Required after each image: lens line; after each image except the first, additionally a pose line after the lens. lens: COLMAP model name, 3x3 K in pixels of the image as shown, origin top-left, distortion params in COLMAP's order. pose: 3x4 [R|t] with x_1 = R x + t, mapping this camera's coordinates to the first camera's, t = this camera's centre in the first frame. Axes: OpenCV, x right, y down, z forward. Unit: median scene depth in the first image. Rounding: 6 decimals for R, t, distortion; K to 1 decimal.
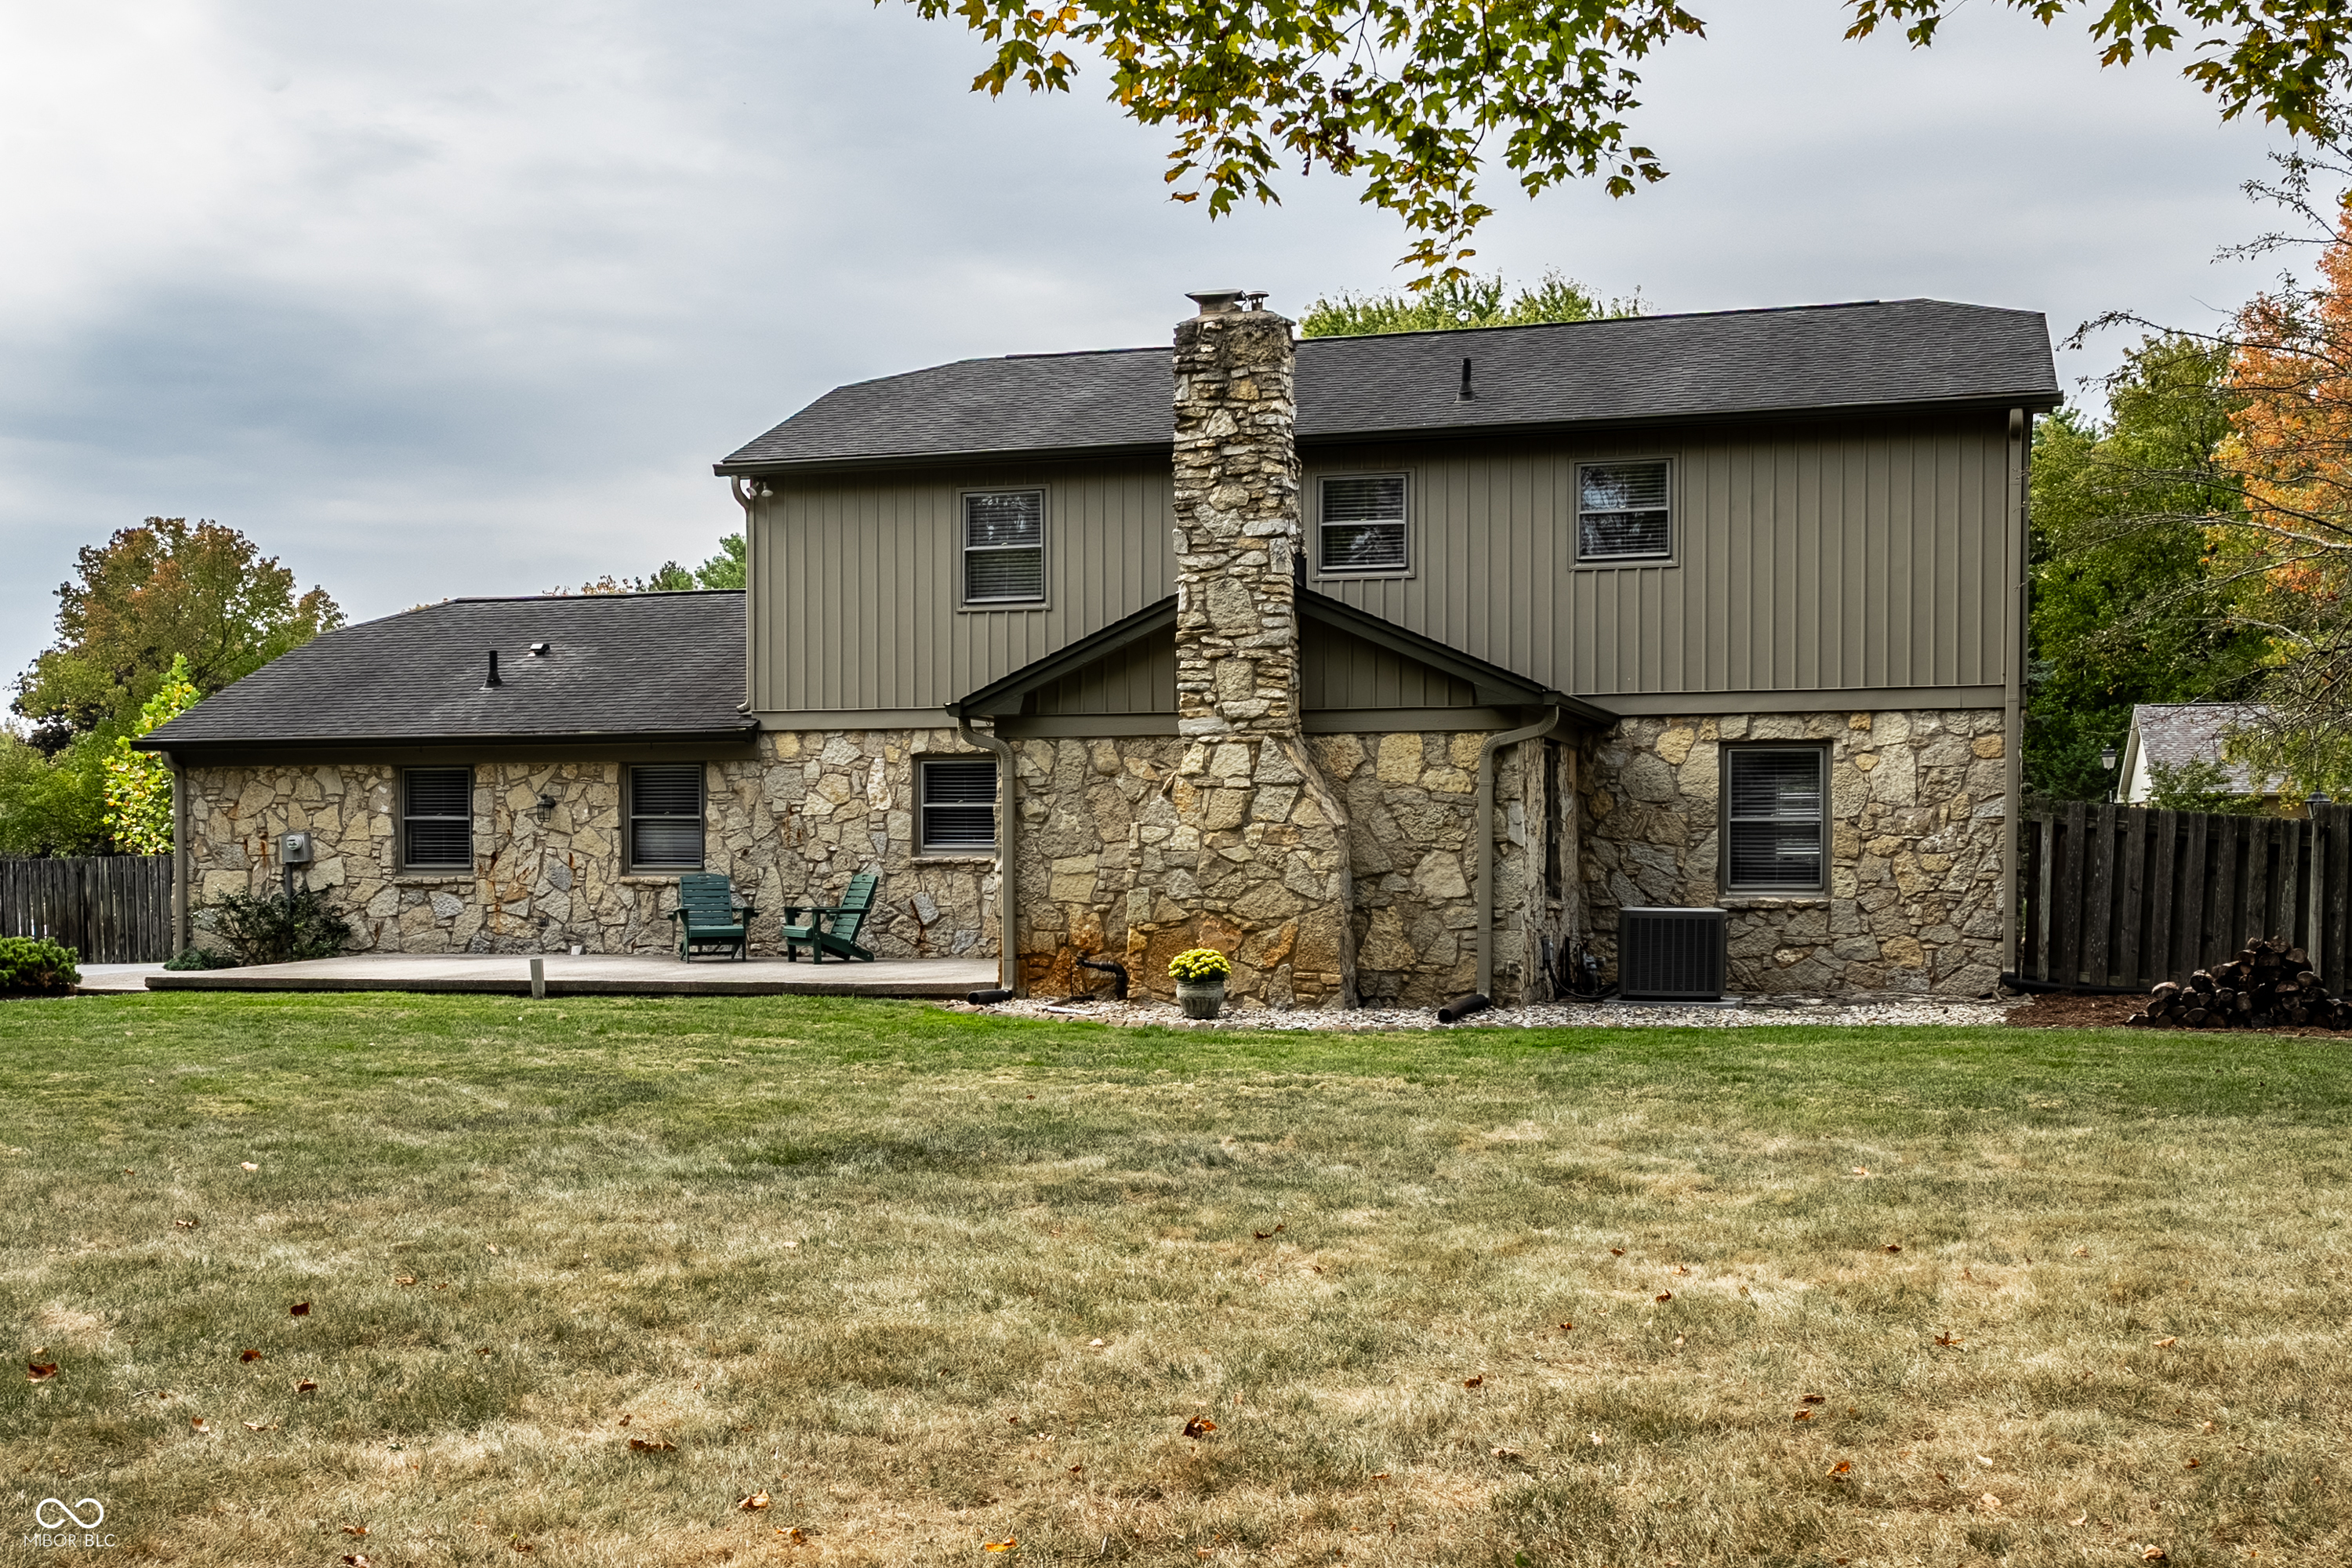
lens RADIAL K [[2168.5, 0, 1153.3], [0, 2168.5, 1016.4], [0, 0, 1]] dist [-0.000319, 0.000000]
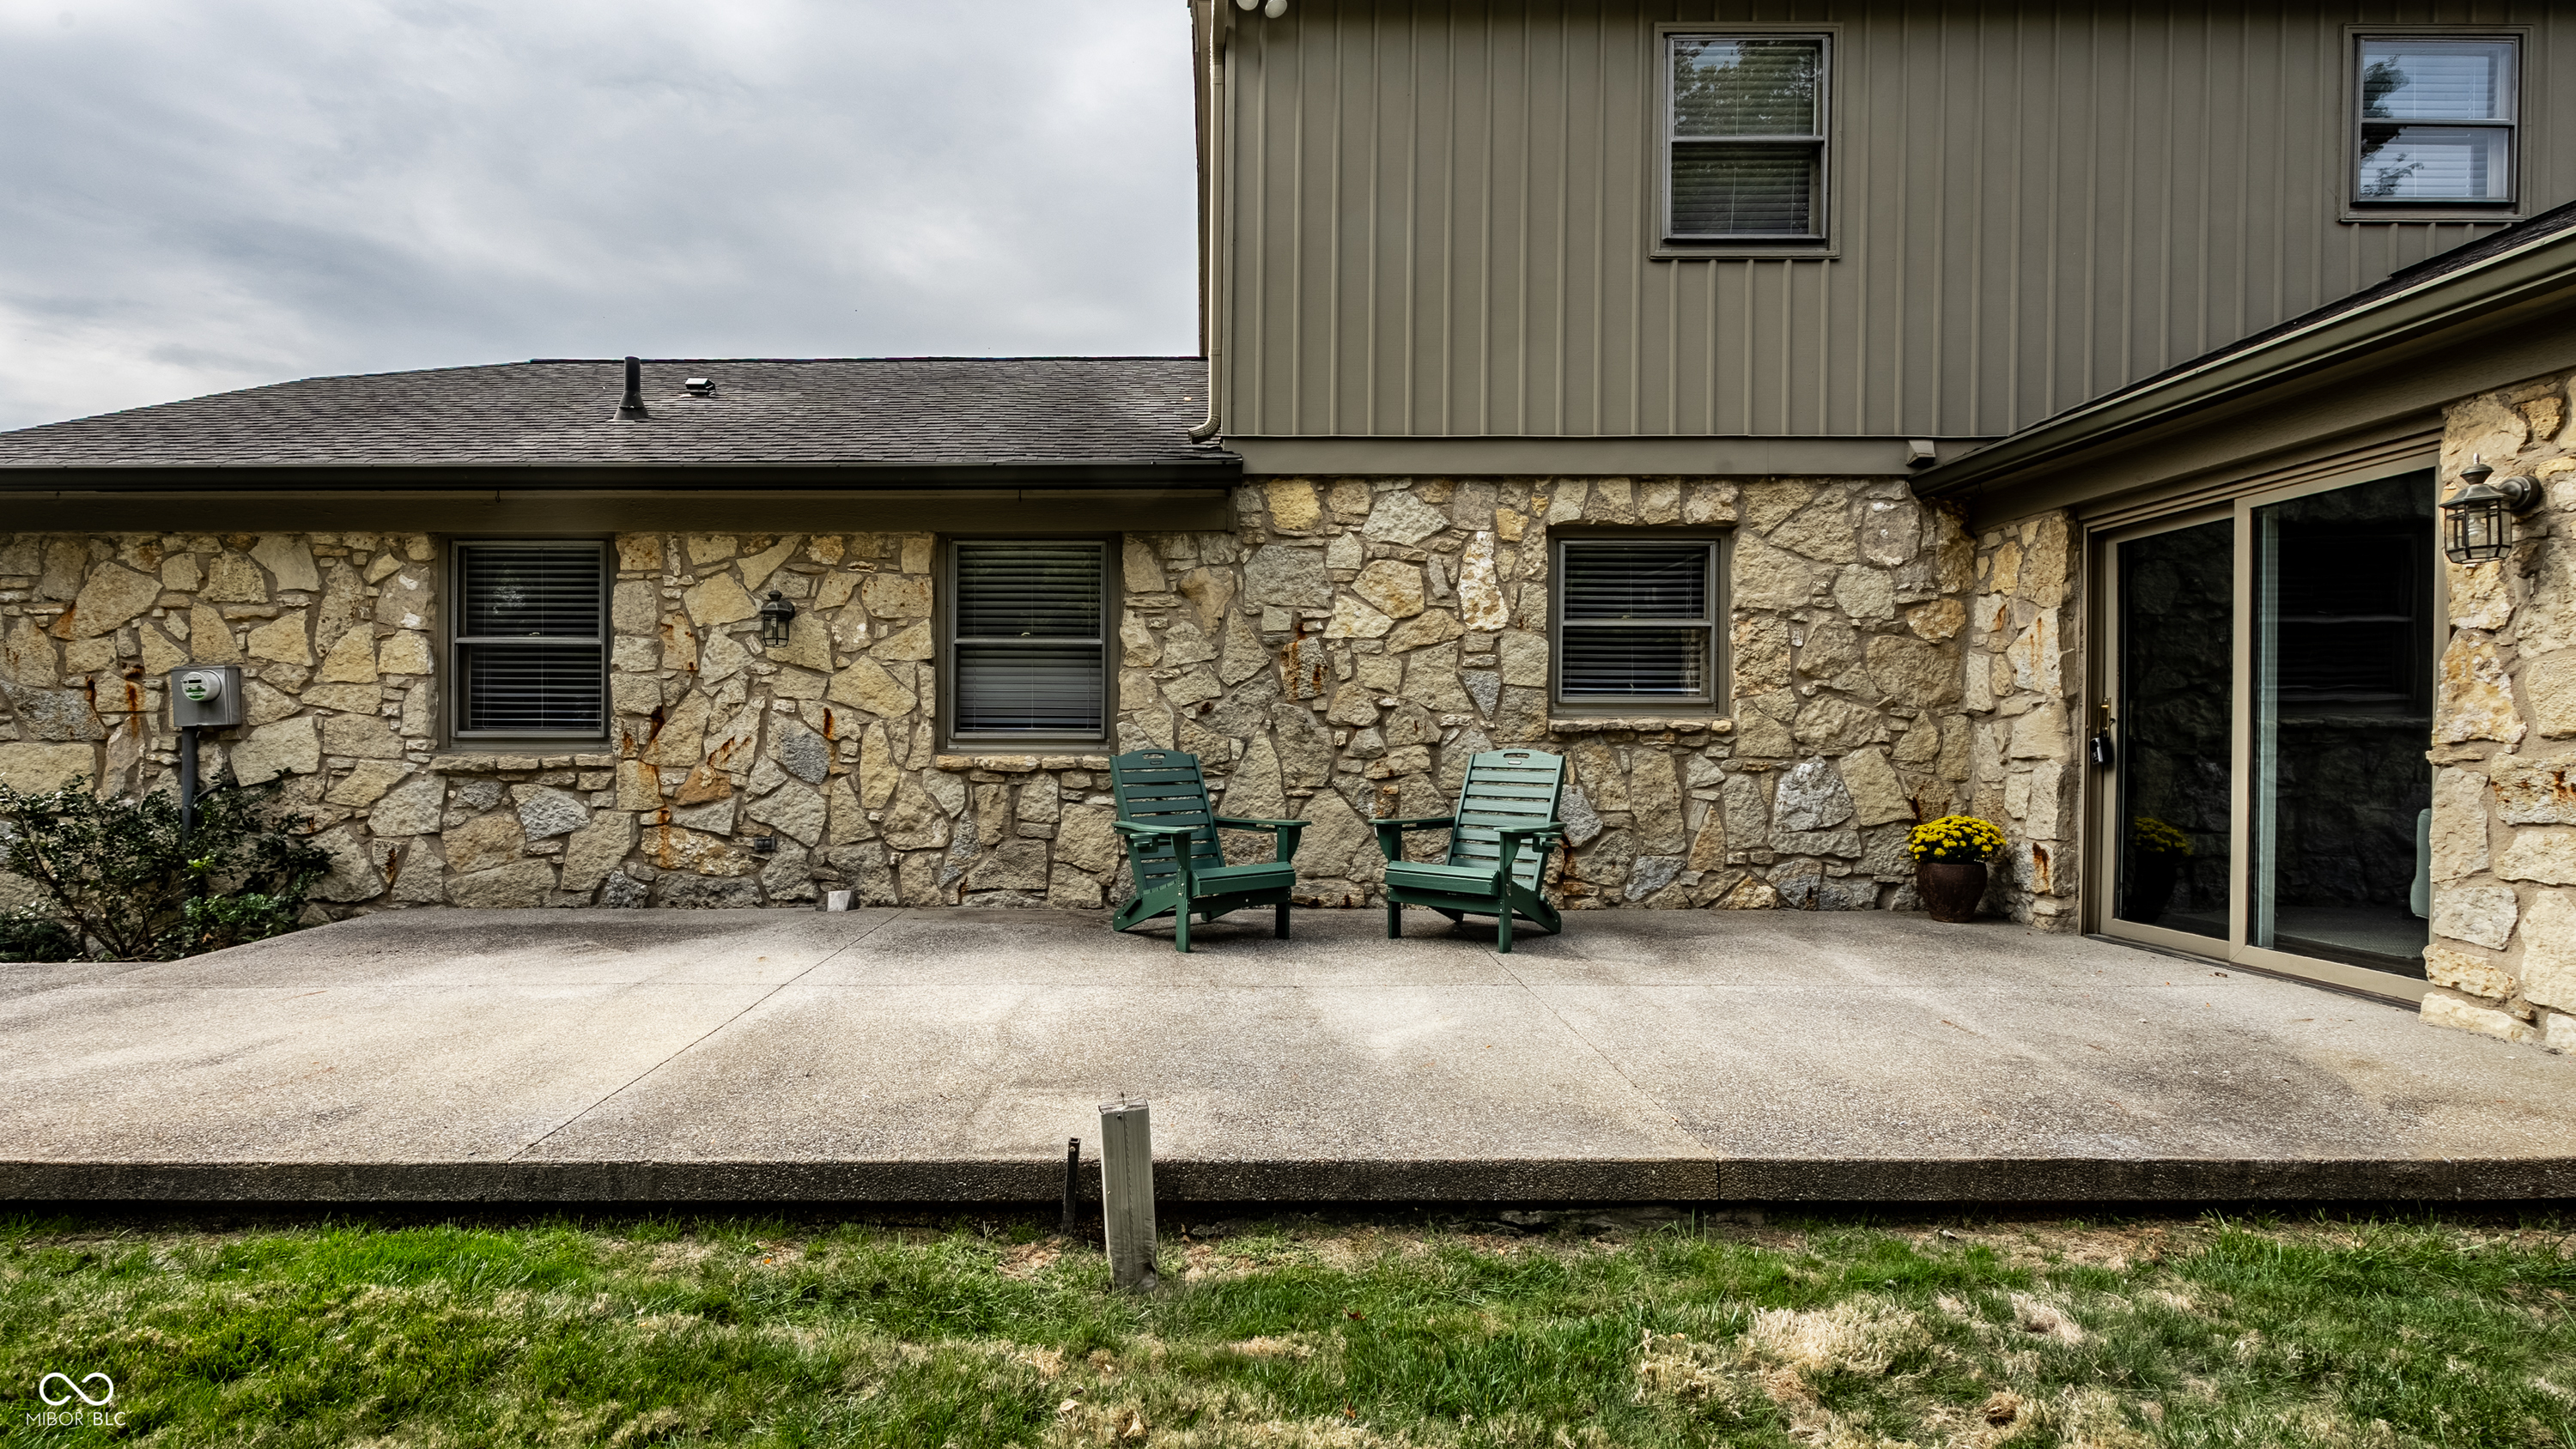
lens RADIAL K [[1209.6, 0, 1246.8], [0, 1209.6, 776.9], [0, 0, 1]] dist [-0.006115, 0.001433]
pose [[0.966075, -0.005904, 0.258194, -0.258306], [0.016155, 0.999162, -0.037602, -0.049407], [-0.257756, 0.040498, 0.965361, 0.733567]]
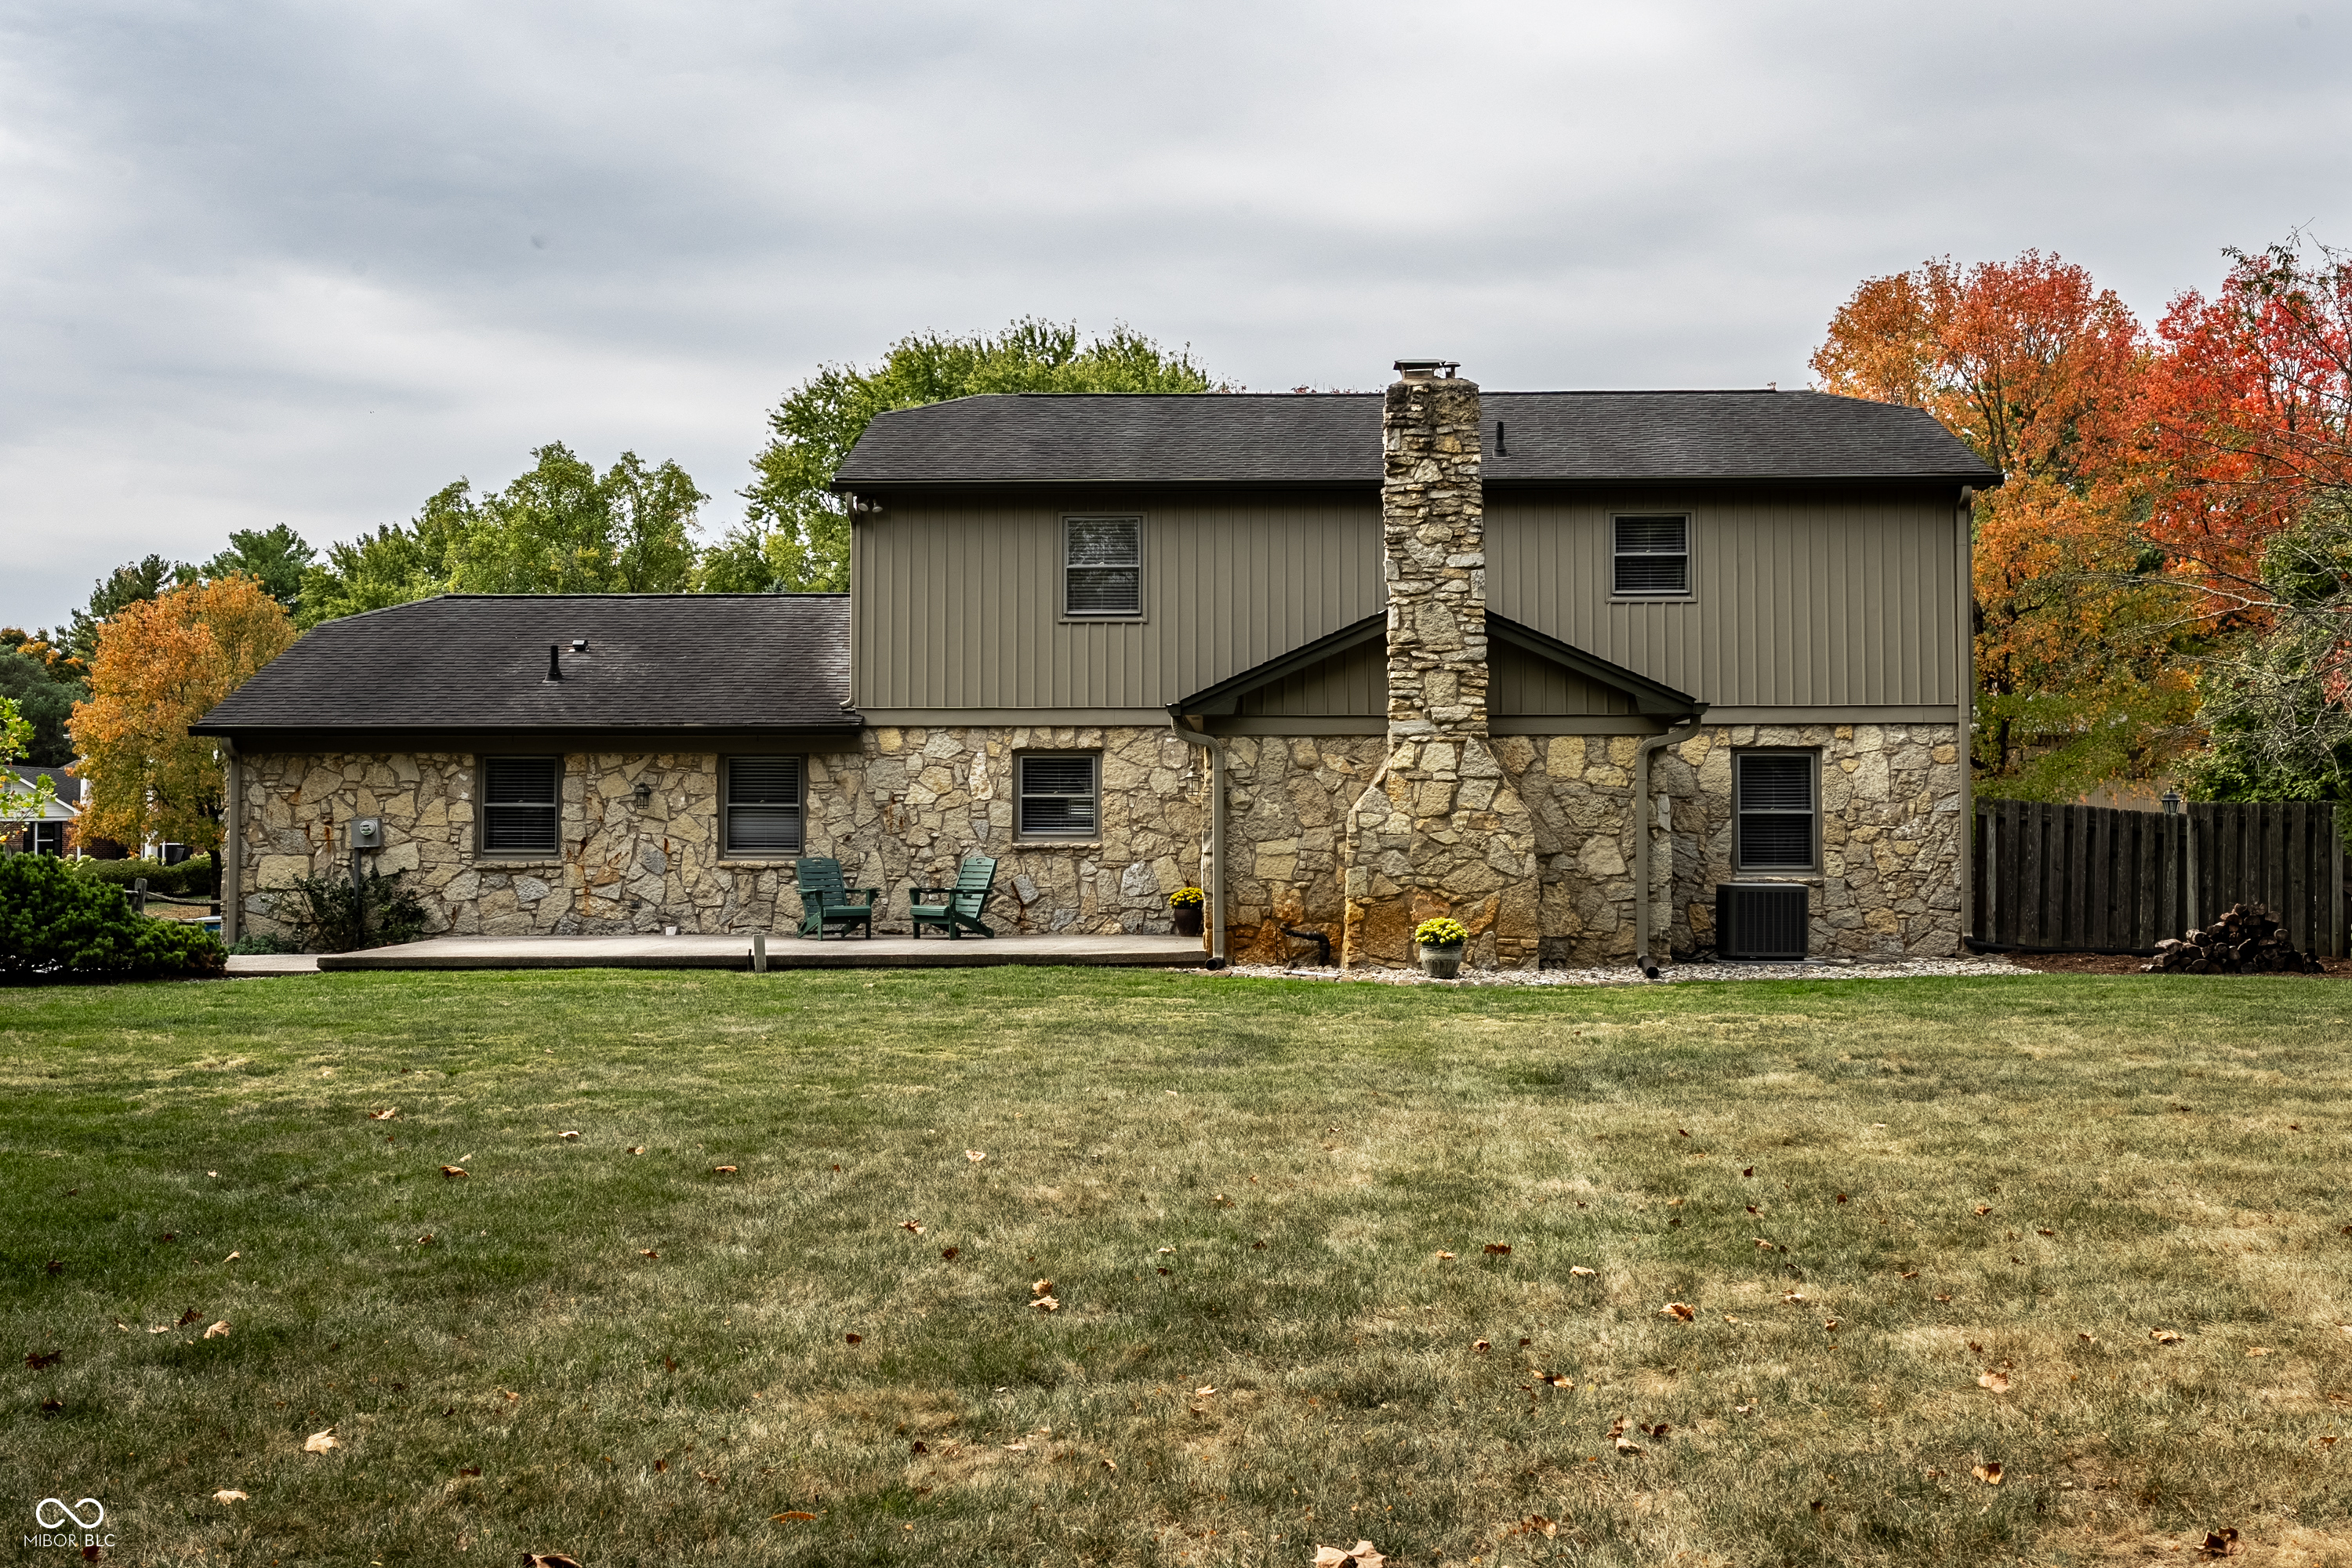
lens RADIAL K [[2056.5, 0, 1169.3], [0, 2056.5, 883.1], [0, 0, 1]] dist [-0.000170, 0.009337]
pose [[0.972106, -0.002166, 0.234531, -0.277573], [0.016312, 0.998160, -0.058394, 0.008832], [-0.233973, 0.060591, 0.970353, -0.025382]]
